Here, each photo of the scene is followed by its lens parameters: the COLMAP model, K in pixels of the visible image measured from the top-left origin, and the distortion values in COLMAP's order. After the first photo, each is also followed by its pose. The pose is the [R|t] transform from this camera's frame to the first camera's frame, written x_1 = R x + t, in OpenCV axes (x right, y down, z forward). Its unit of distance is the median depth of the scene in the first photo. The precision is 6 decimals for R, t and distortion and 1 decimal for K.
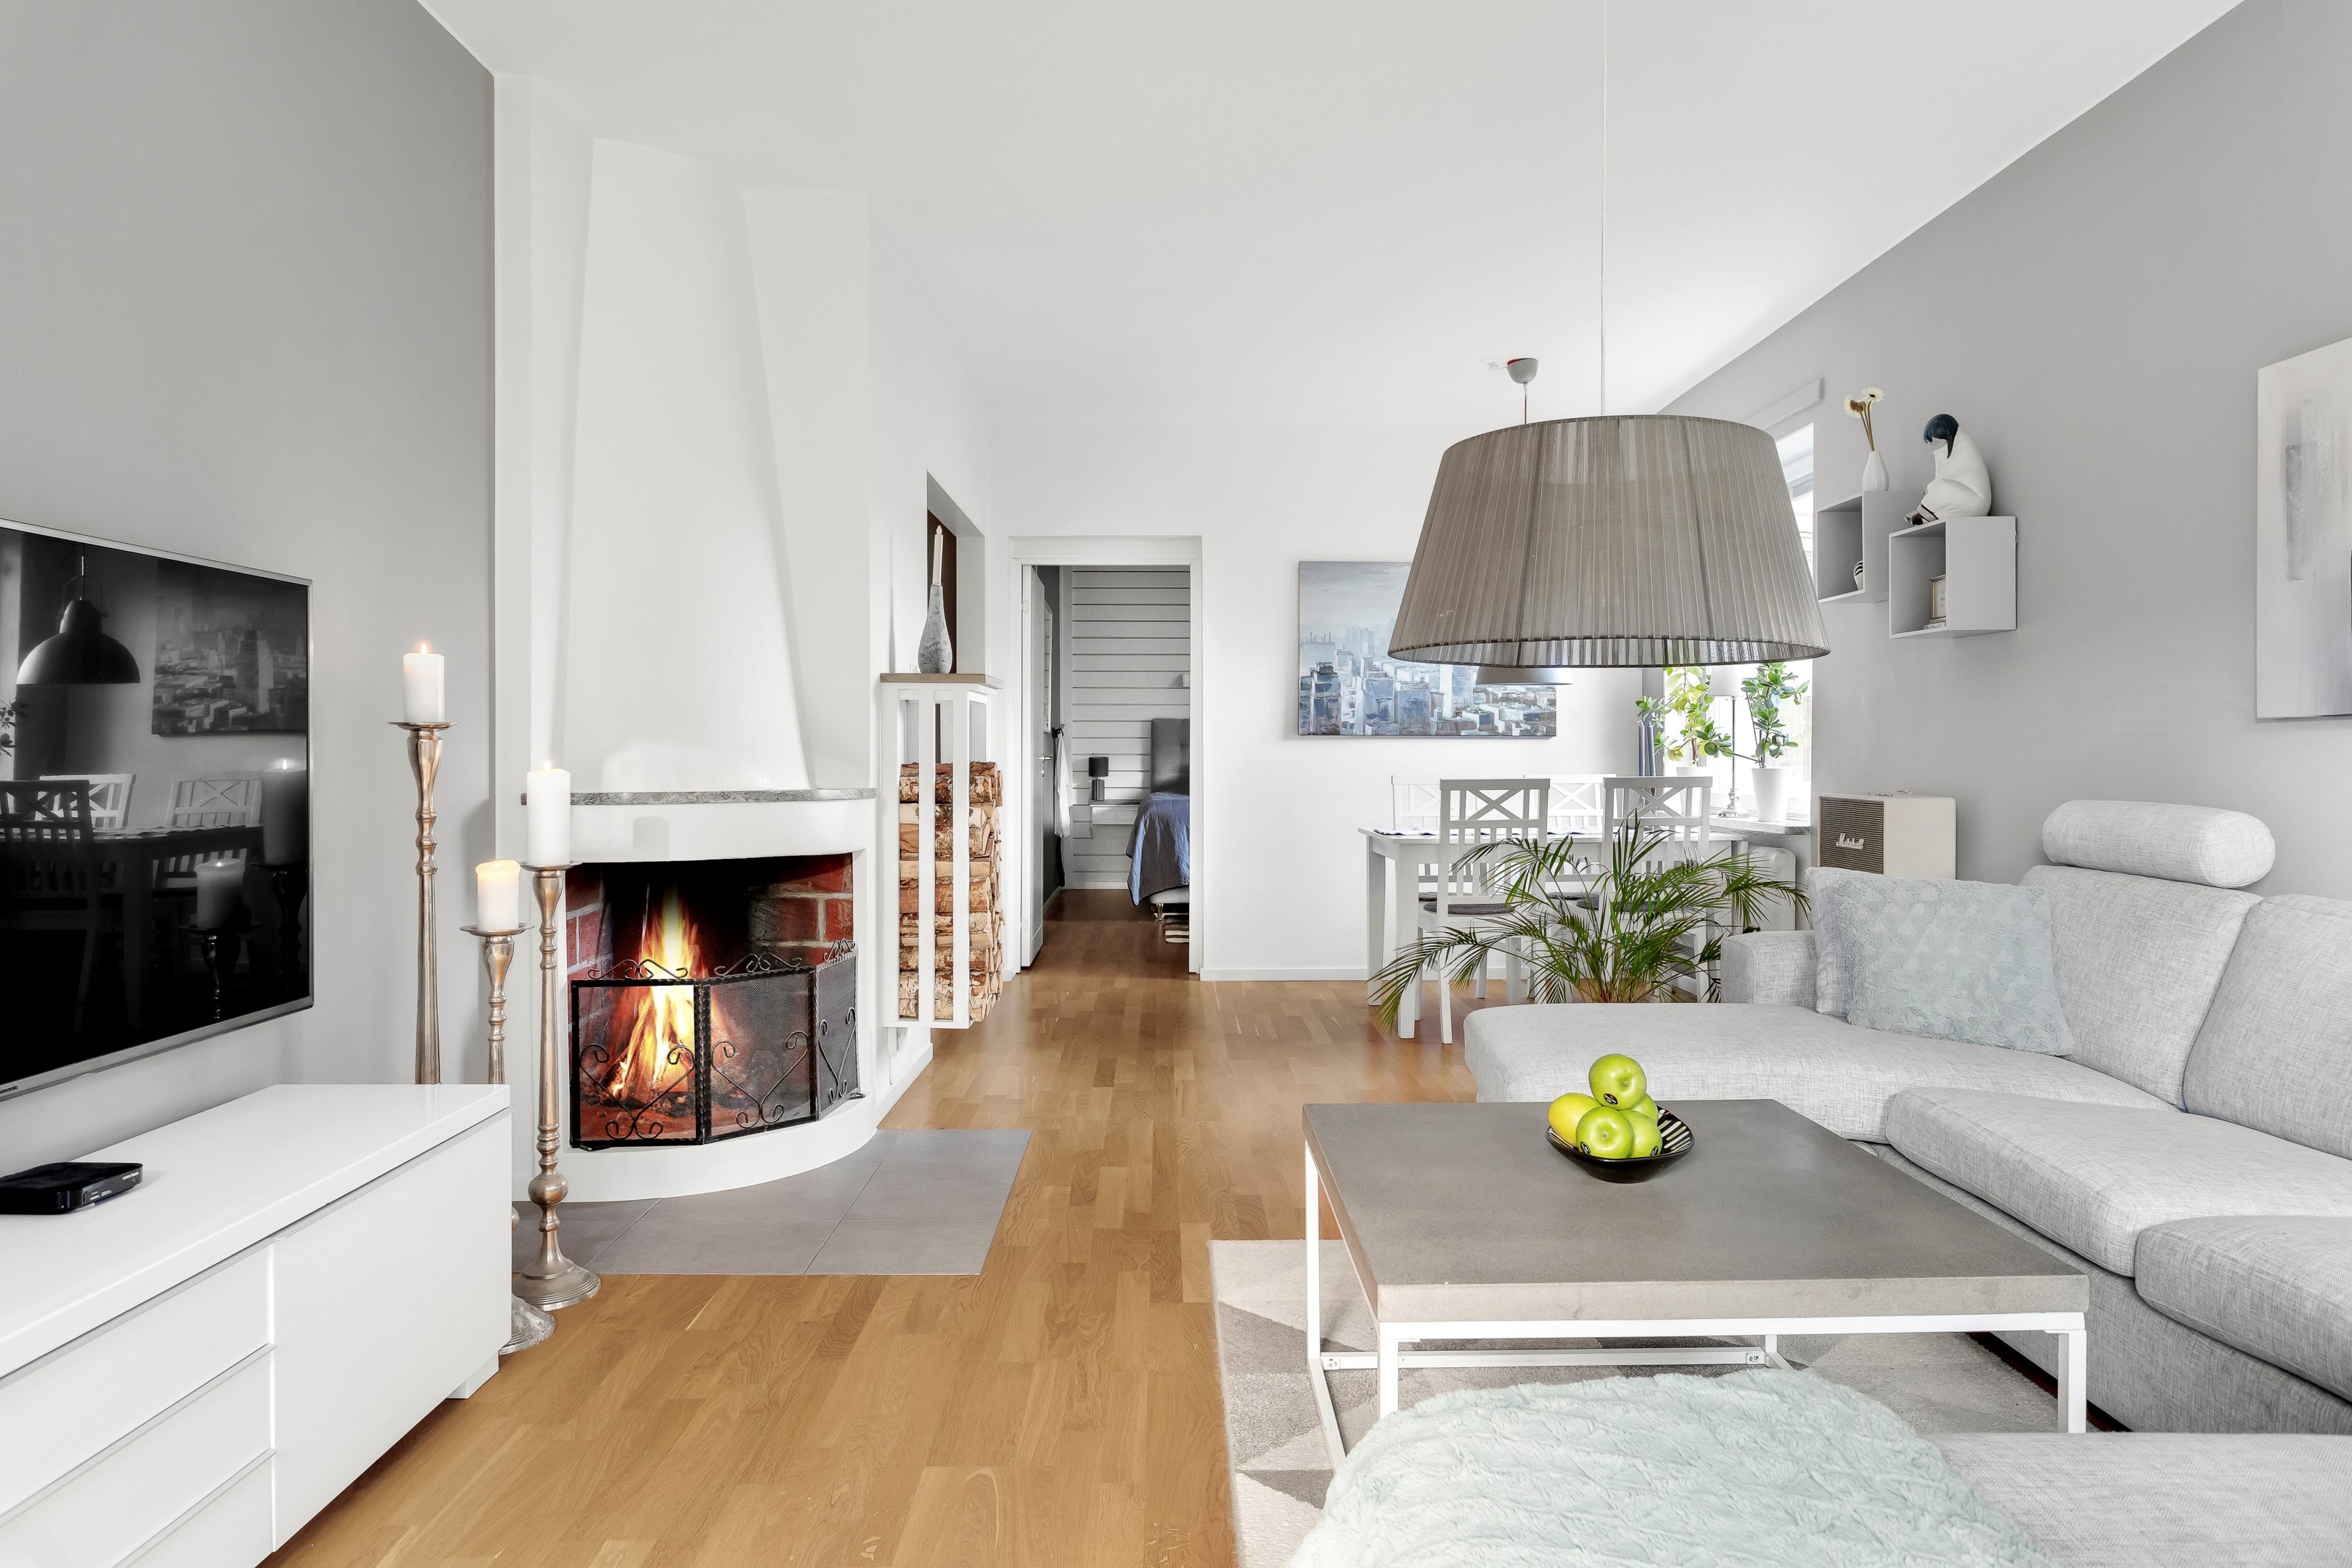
lens RADIAL K [[1375.5, 0, 1190.8], [0, 1375.5, 770.5], [0, 0, 1]] dist [-0.004764, 0.000682]
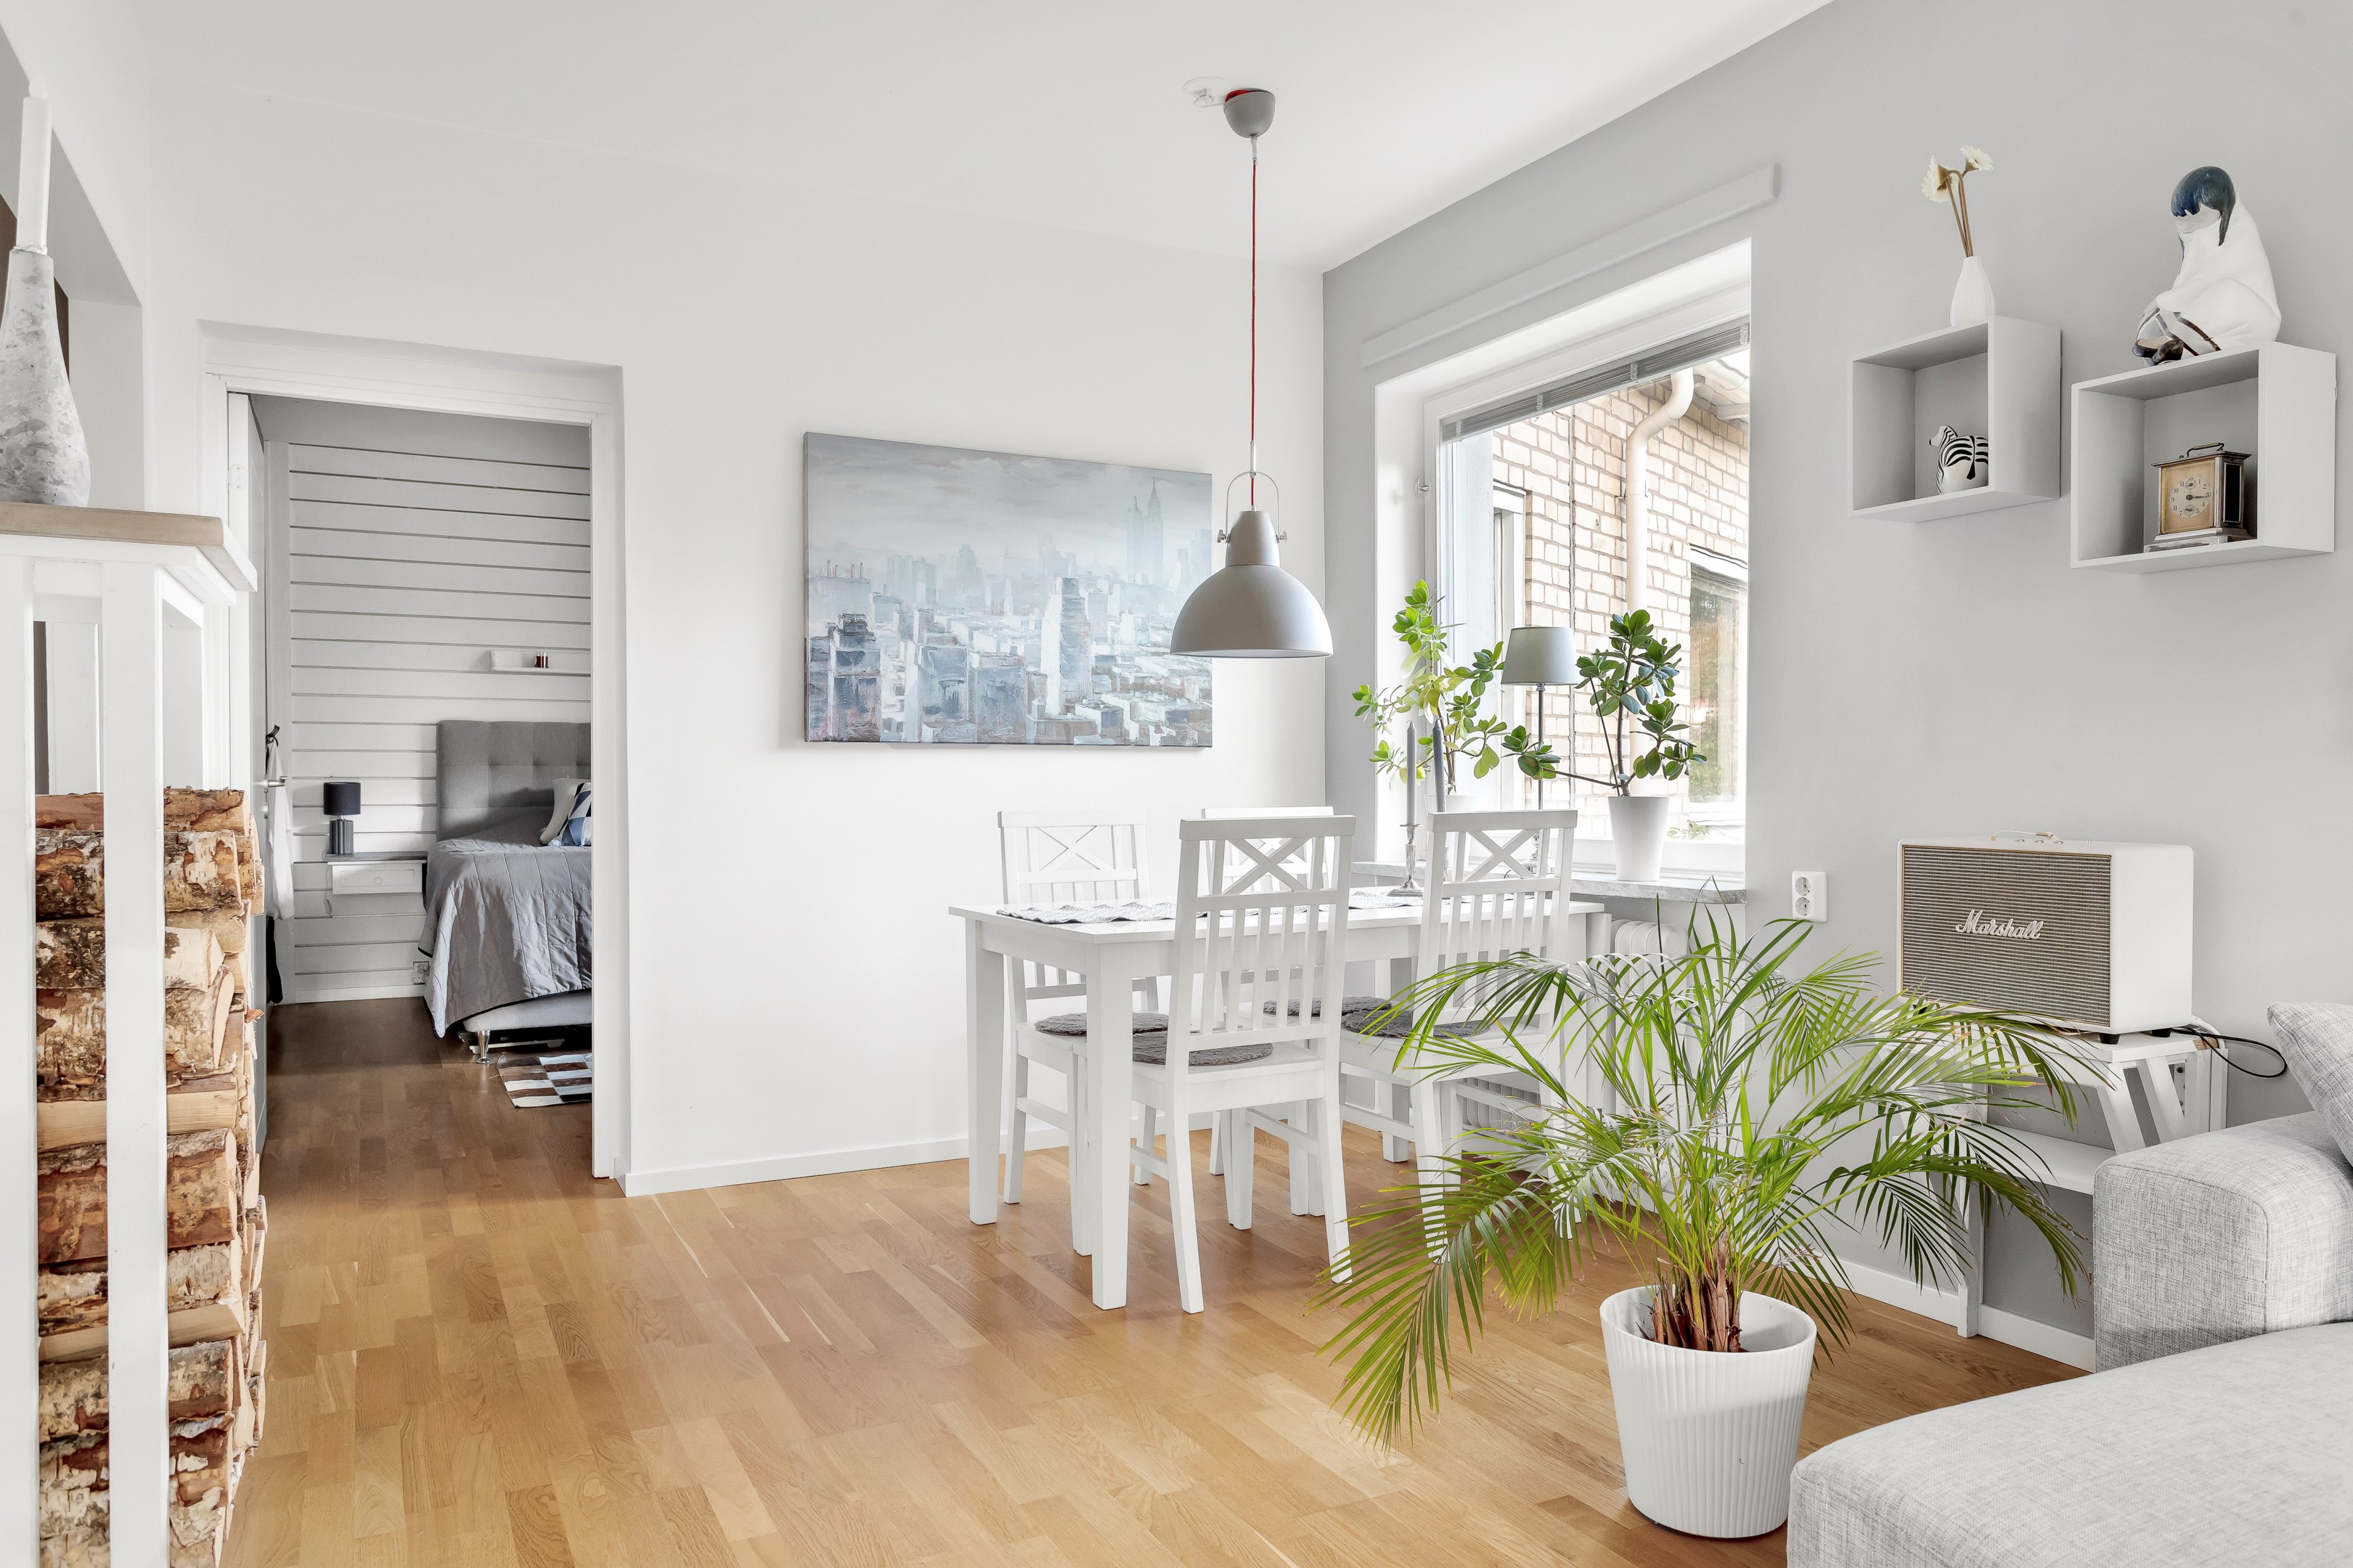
lens RADIAL K [[1584.8, 0, 1186.0], [0, 1584.8, 805.5], [0, 0, 1]] dist [-0.002094, 0.004751]
pose [[0.897339, -0.007500, 0.441278, -0.068771], [0.005852, 0.999970, 0.005094, -0.001840], [-0.441303, -0.001989, 0.897356, 0.350093]]
